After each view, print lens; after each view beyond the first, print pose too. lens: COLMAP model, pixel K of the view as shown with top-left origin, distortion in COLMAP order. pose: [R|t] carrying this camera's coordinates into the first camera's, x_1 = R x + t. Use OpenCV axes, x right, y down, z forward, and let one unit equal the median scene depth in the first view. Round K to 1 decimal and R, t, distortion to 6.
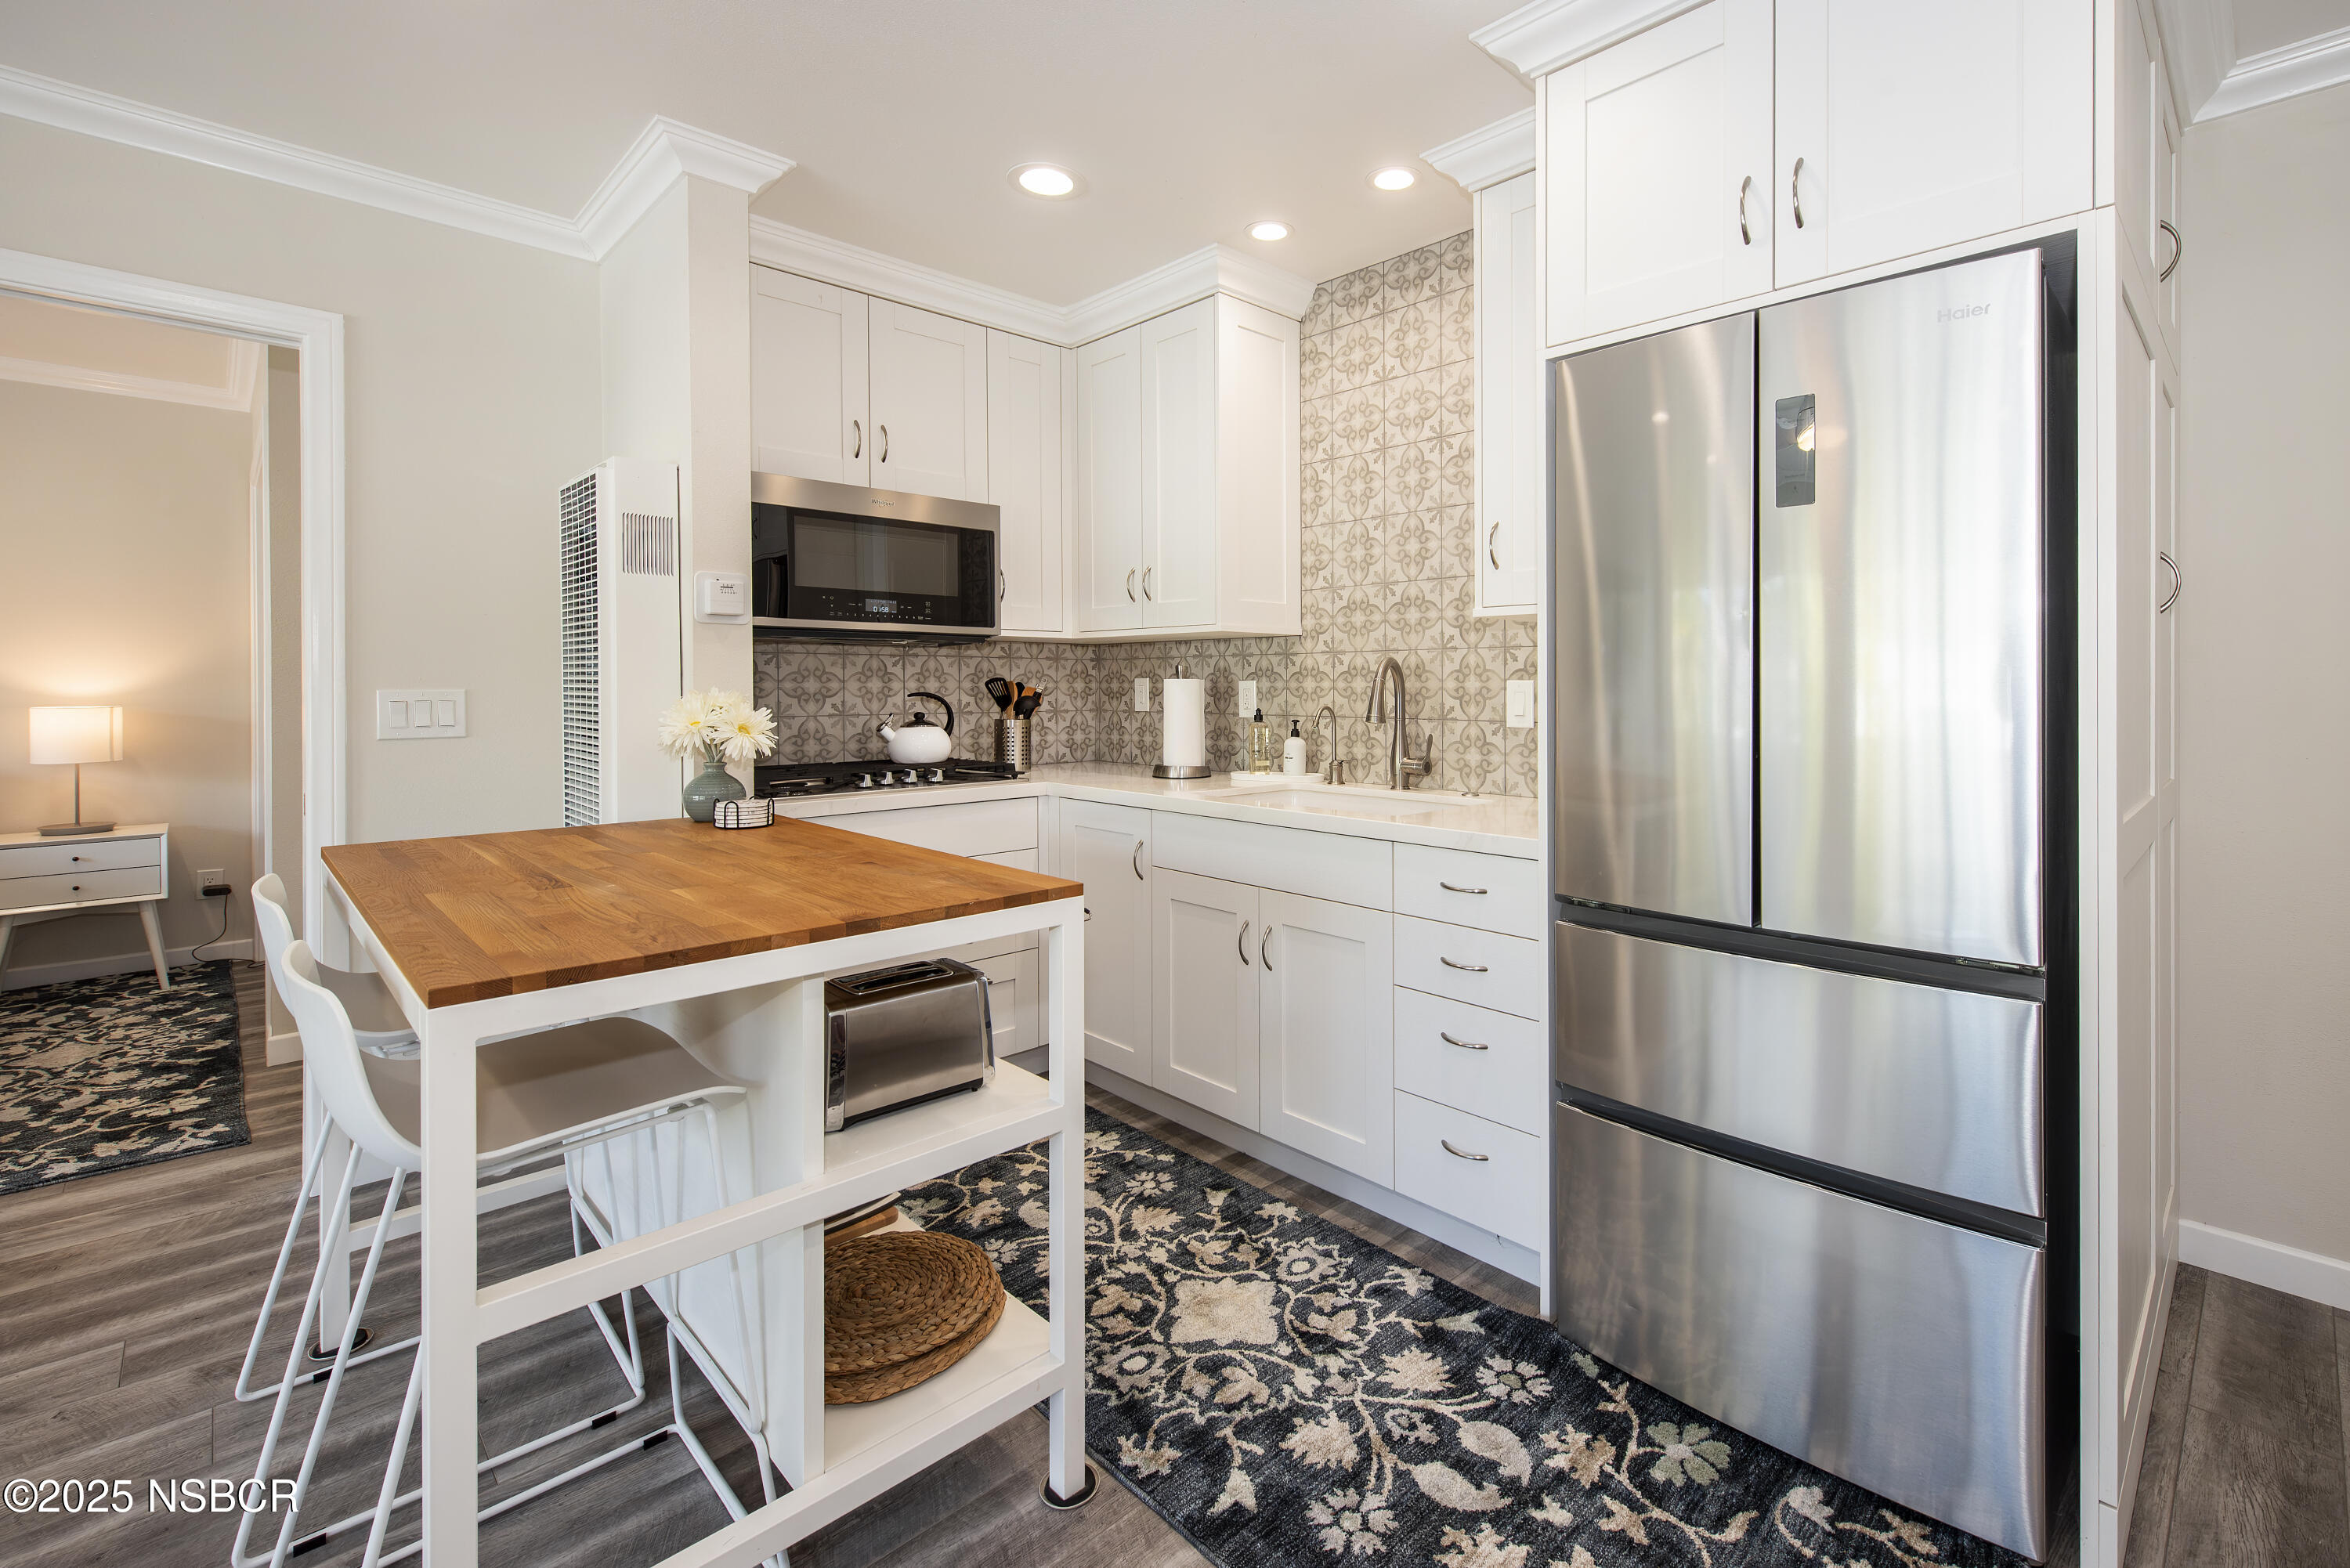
lens RADIAL K [[1047.7, 0, 1239.8], [0, 1047.7, 711.4], [0, 0, 1]] dist [0.001484, -0.000763]
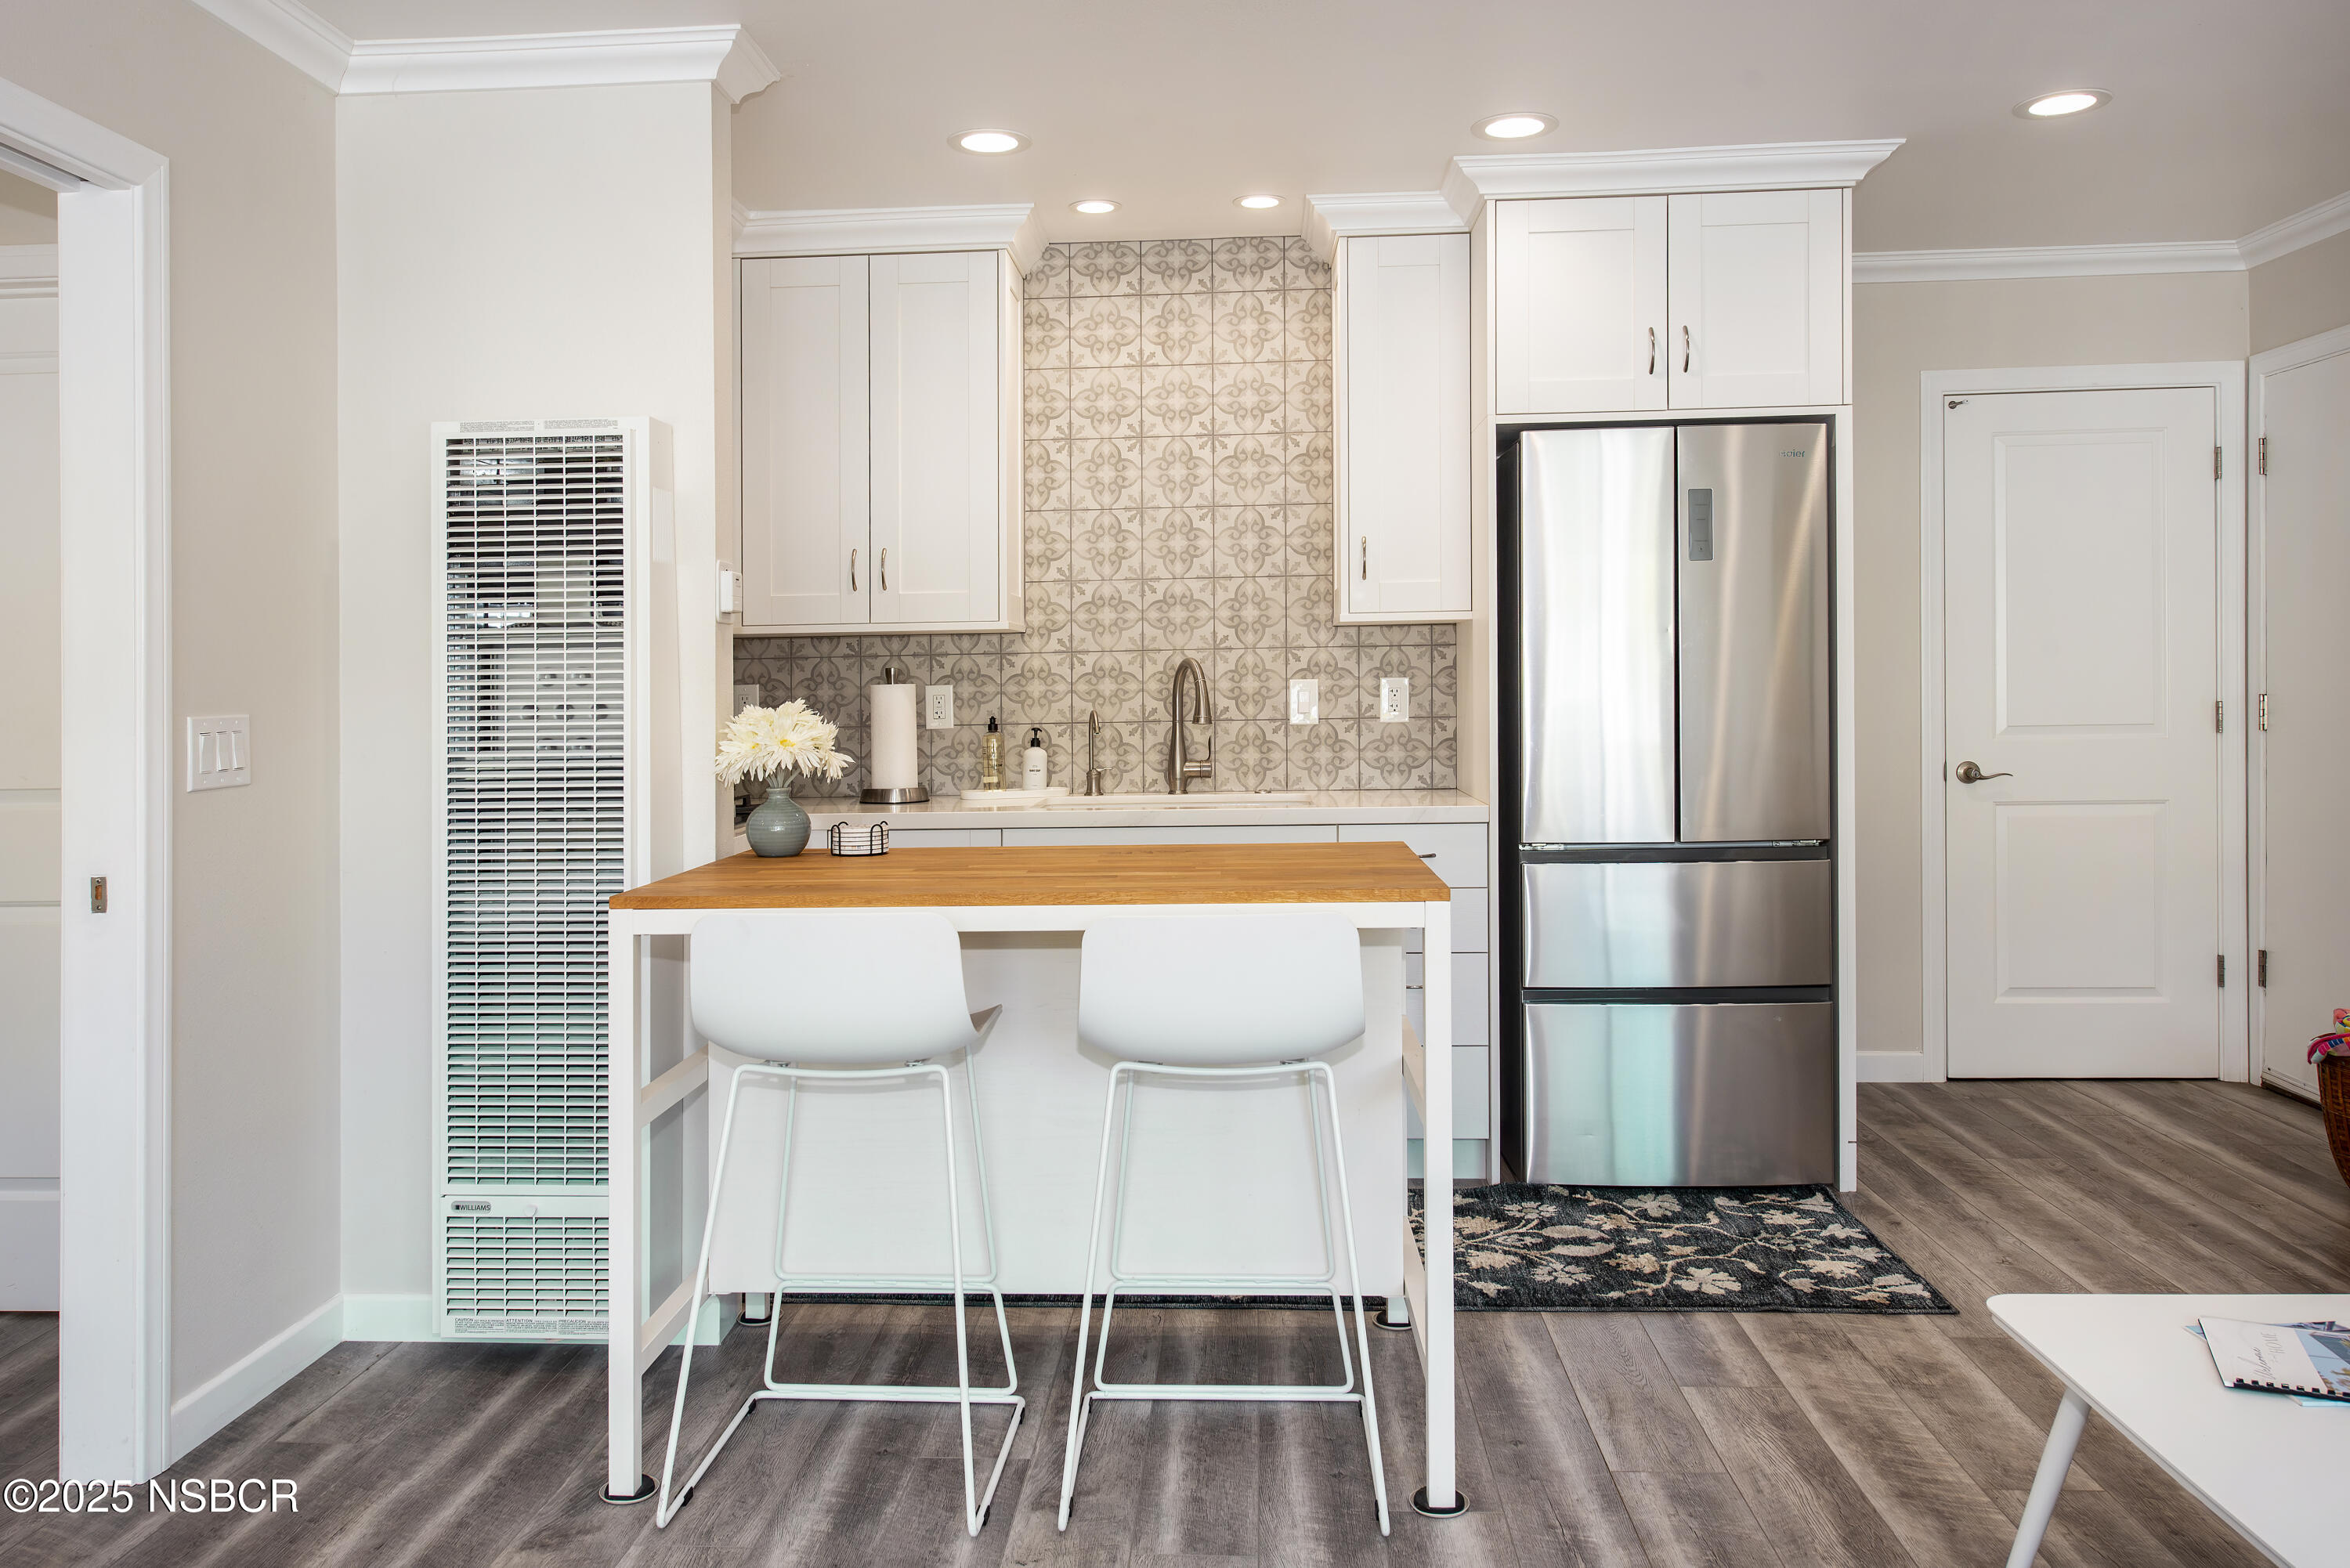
lens RADIAL K [[1752.7, 0, 1172.2], [0, 1752.7, 776.3], [0, 0, 1]] dist [-0.002180, 0.001475]
pose [[0.750158, -0.050329, 0.659340, -0.924293], [0.034568, 0.998721, 0.036905, -0.001913], [-0.660354, -0.004893, 0.750938, -0.216505]]
